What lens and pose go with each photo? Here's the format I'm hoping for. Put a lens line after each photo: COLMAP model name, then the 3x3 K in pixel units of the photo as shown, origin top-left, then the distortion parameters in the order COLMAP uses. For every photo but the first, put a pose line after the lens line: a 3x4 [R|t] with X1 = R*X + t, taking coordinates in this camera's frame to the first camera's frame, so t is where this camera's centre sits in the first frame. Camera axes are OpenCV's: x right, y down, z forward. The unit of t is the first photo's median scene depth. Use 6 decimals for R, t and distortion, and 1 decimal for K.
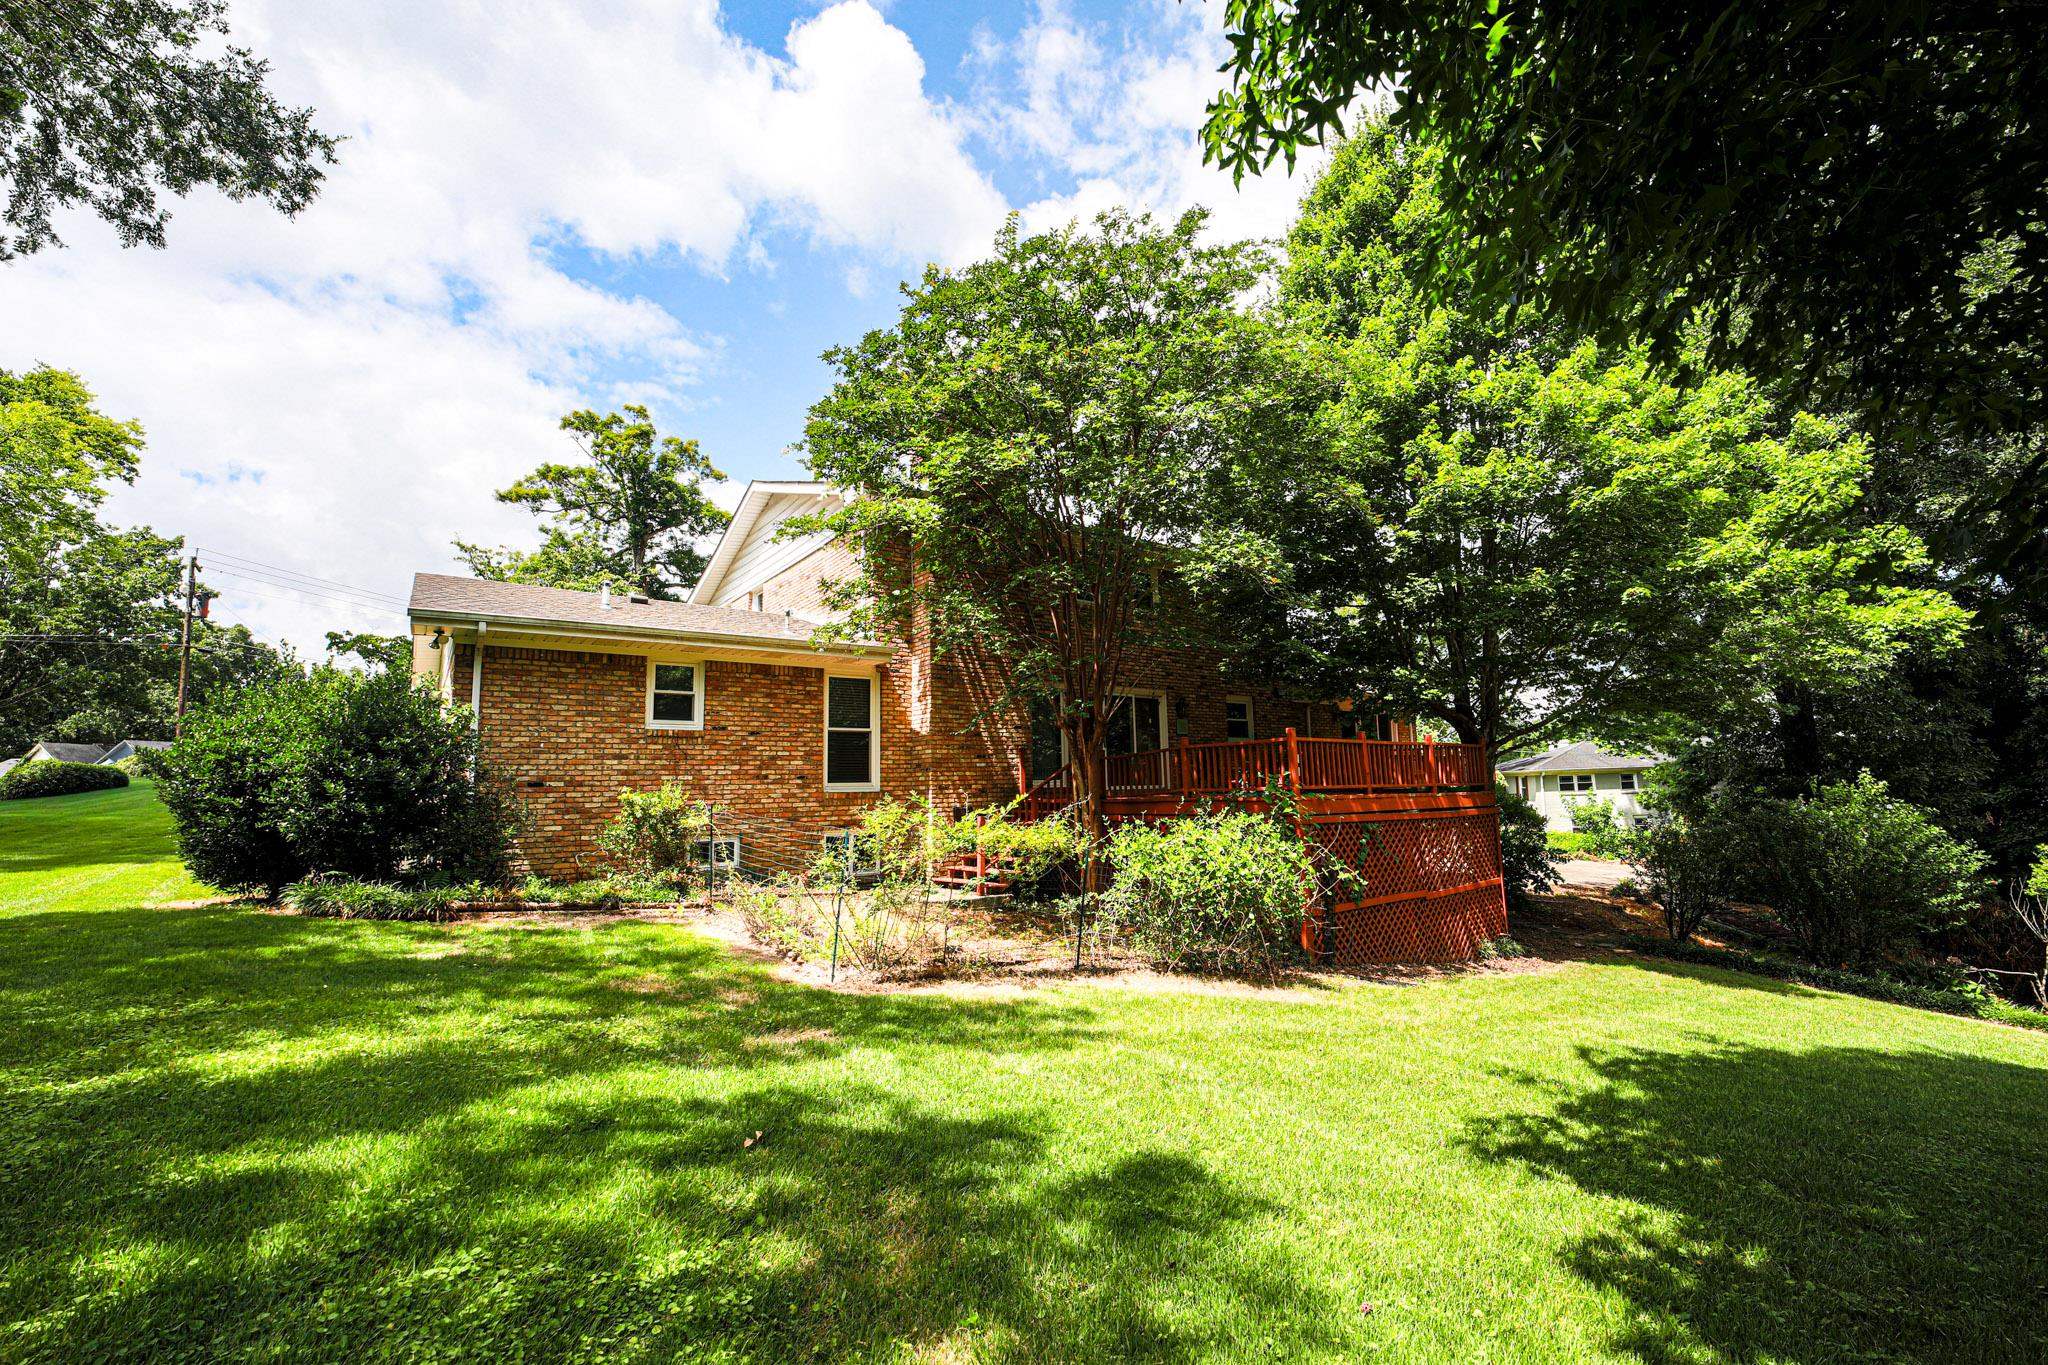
lens RADIAL K [[813.8, 0, 984.1], [0, 813.8, 714.0], [0, 0, 1]] dist [-0.022055, 0.000295]
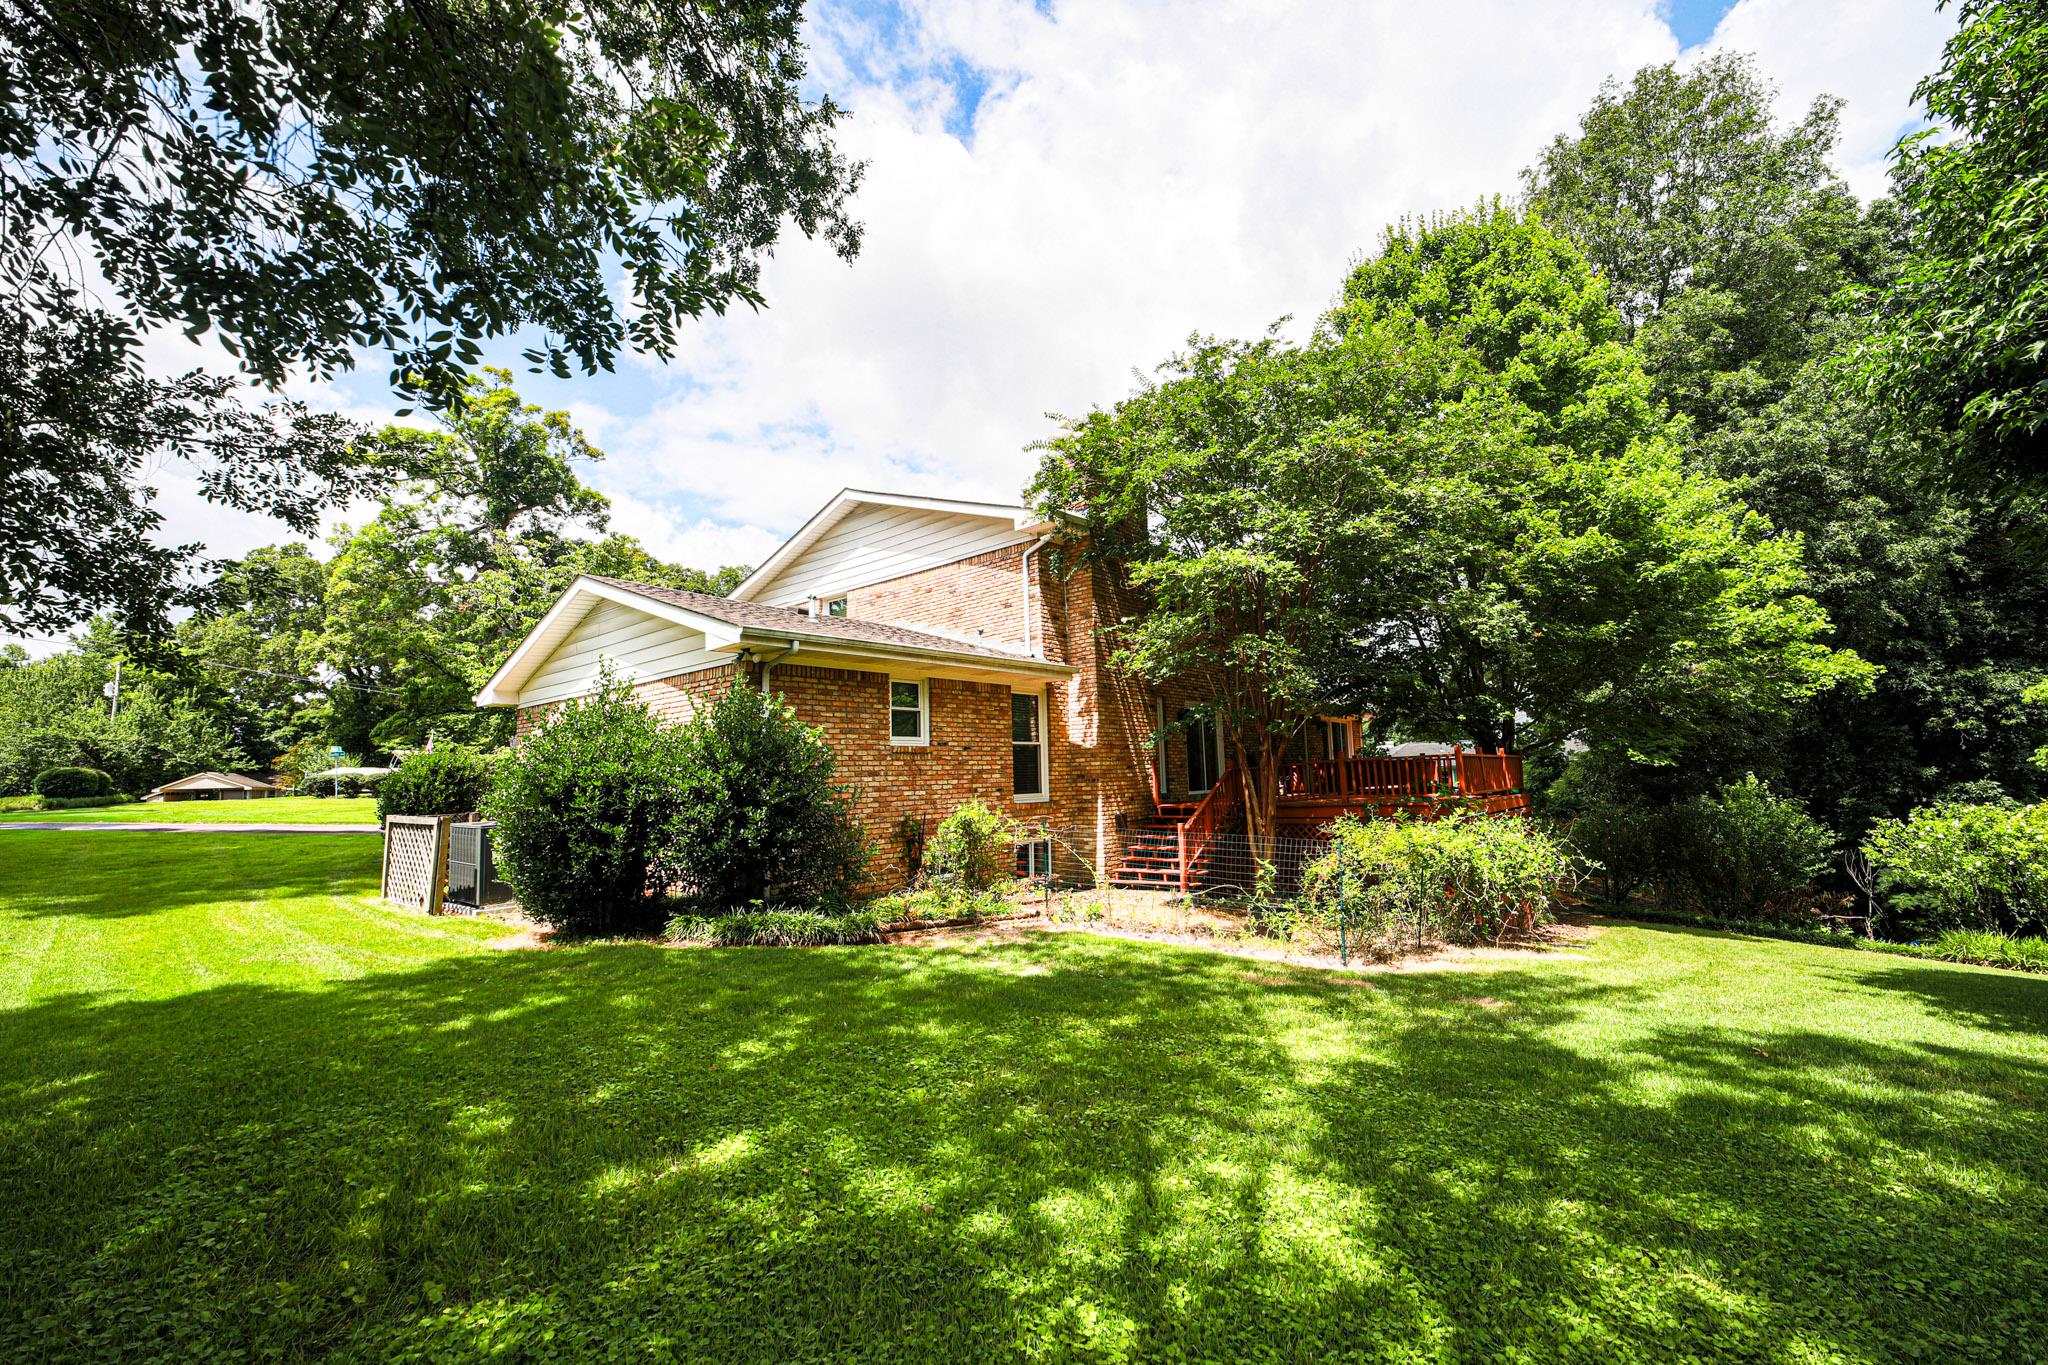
lens RADIAL K [[810.7, 0, 1020.3], [0, 810.7, 727.2], [0, 0, 1]] dist [-0.031217, 0.000100]
pose [[0.972534, 0.004987, 0.232706, -0.437372], [-0.009513, 0.999787, 0.018331, -0.021736], [-0.232565, -0.020041, 0.972374, -0.020399]]
